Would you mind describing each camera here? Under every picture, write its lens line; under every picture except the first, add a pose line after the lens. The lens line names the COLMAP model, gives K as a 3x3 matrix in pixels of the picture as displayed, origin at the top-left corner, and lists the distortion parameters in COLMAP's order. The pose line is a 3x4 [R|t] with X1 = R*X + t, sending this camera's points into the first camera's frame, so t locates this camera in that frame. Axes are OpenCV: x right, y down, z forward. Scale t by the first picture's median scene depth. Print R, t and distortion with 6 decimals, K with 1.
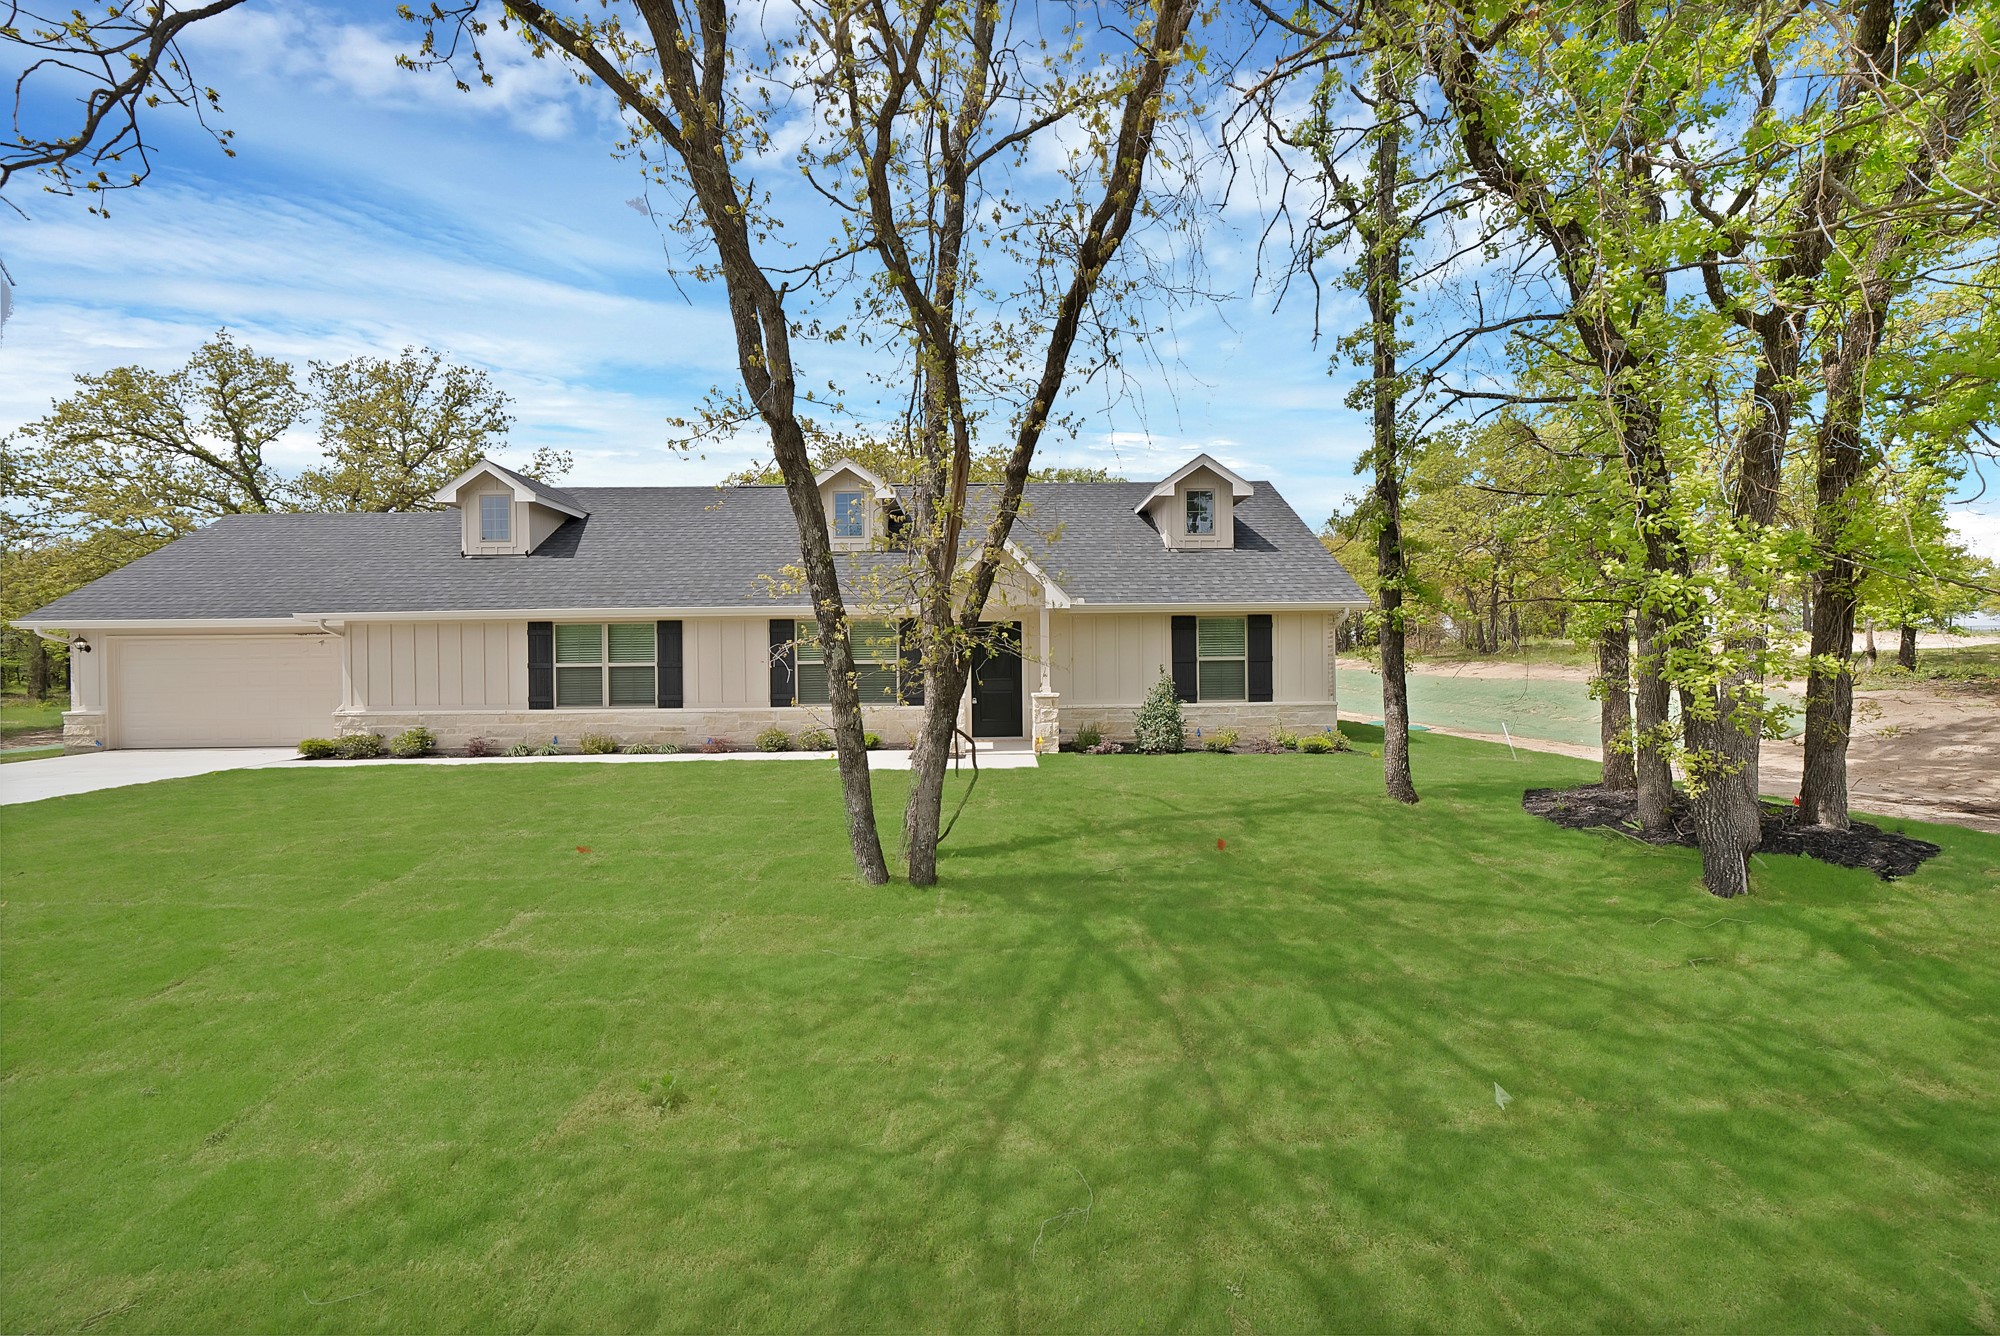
lens RADIAL K [[795.7, 0, 1000.0], [0, 795.7, 668.0], [0, 0, 1]] dist [-0.007588, 0.000425]
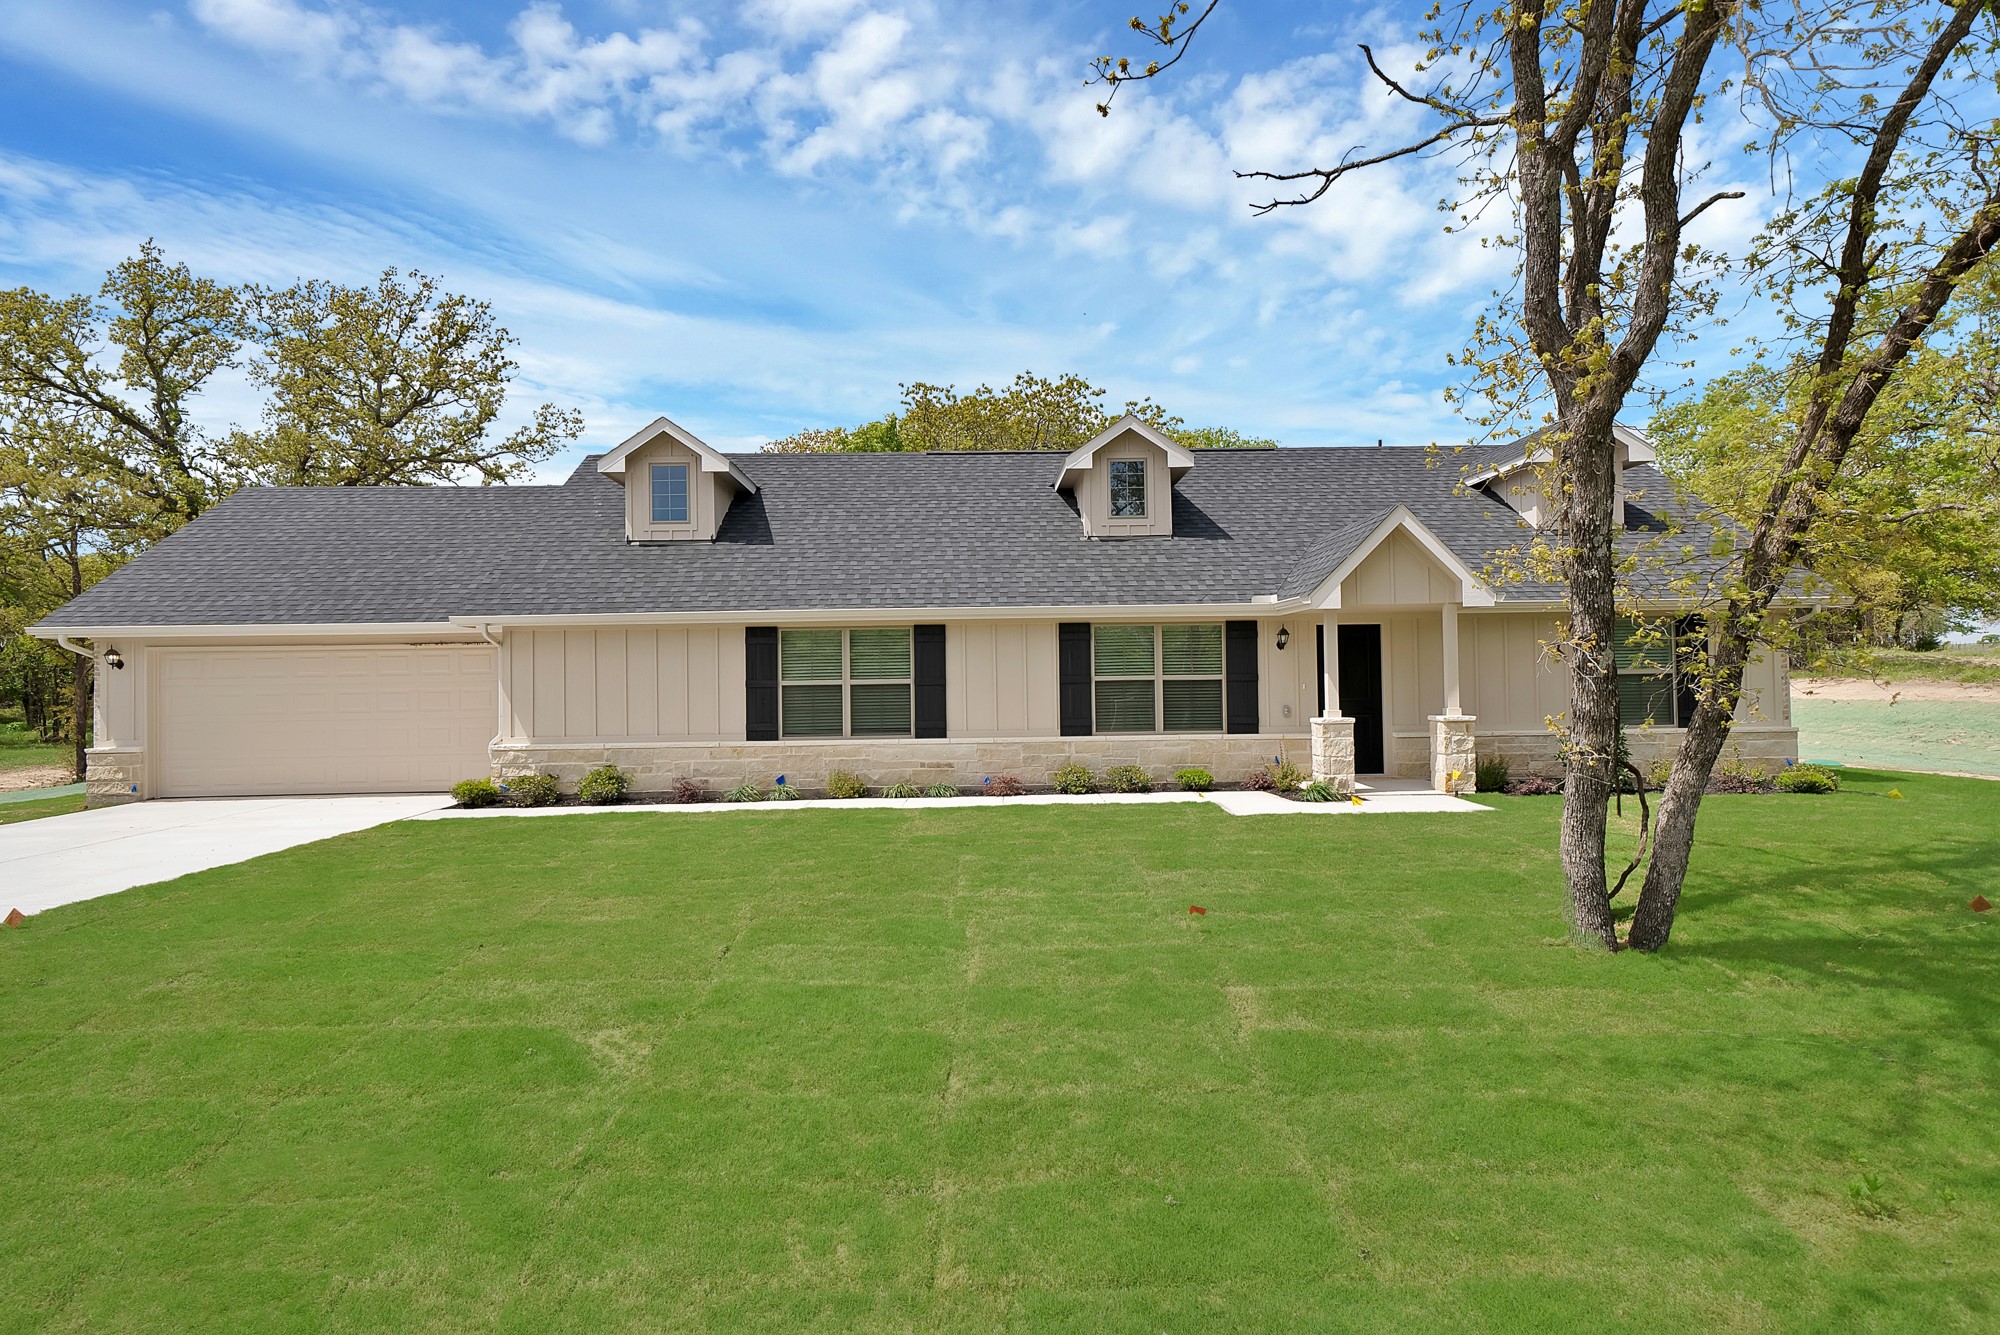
lens RADIAL K [[1046.5, 0, 1000.0], [0, 1046.5, 667.5], [0, 0, 1]] dist [0.023761, 0.000307]
pose [[0.999946, -0.003170, 0.009917, -0.357902], [0.003426, 0.999661, -0.025827, 0.008376], [-0.009832, 0.025859, 0.999617, -0.018543]]
